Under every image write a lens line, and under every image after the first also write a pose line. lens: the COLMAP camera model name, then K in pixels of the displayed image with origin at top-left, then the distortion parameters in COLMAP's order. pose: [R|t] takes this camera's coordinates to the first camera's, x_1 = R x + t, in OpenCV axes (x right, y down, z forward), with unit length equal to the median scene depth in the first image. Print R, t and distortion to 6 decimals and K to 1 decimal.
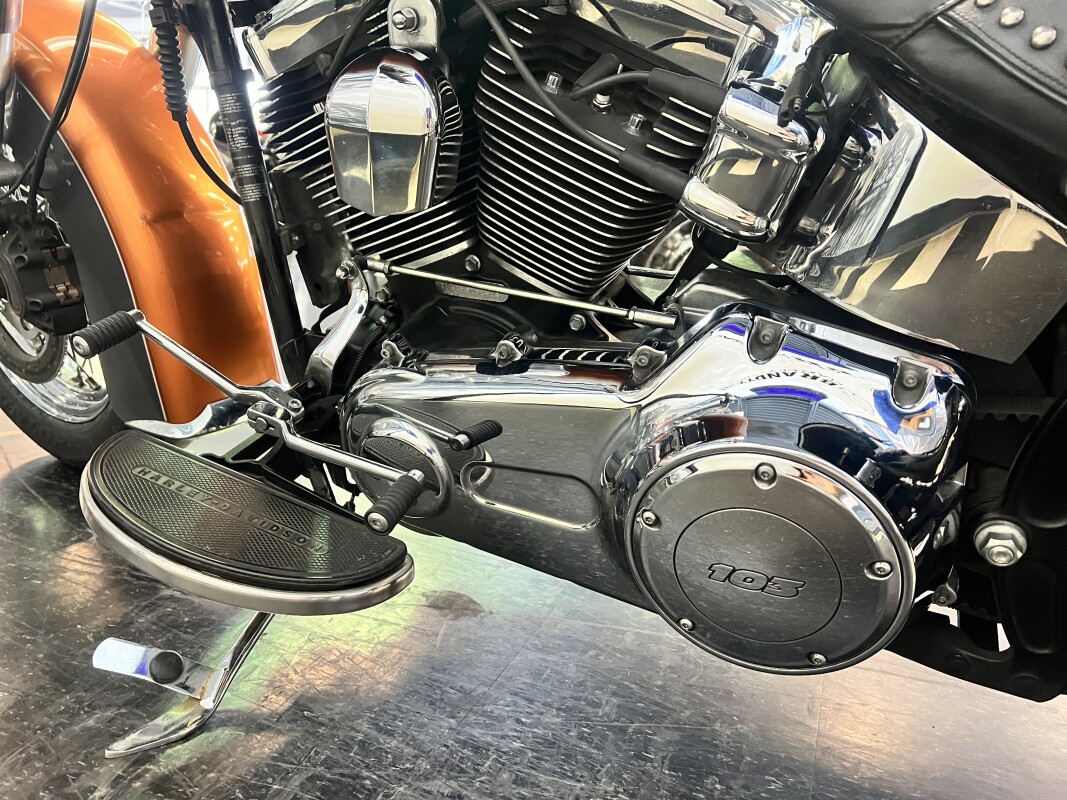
lens RADIAL K [[819.4, 0, 533.5], [0, 819.4, 400.0], [0, 0, 1]] dist [0.070327, -0.077830]
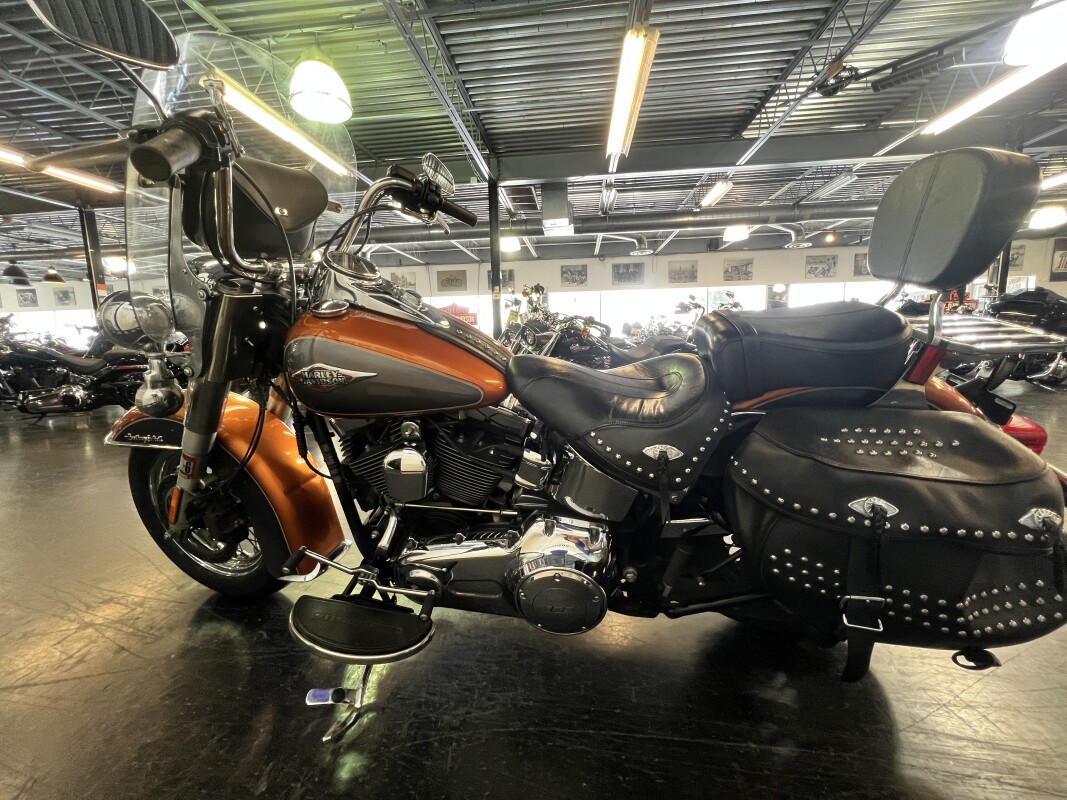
lens RADIAL K [[427.1, 0, 533.5], [0, 427.1, 400.0], [0, 0, 1]] dist [-0.000193, -0.000075]
pose [[0.956114, -0.139793, 0.257495, -0.094919], [0.166391, 0.982435, -0.084472, -0.330281], [-0.241164, 0.123610, 0.962580, -0.456859]]
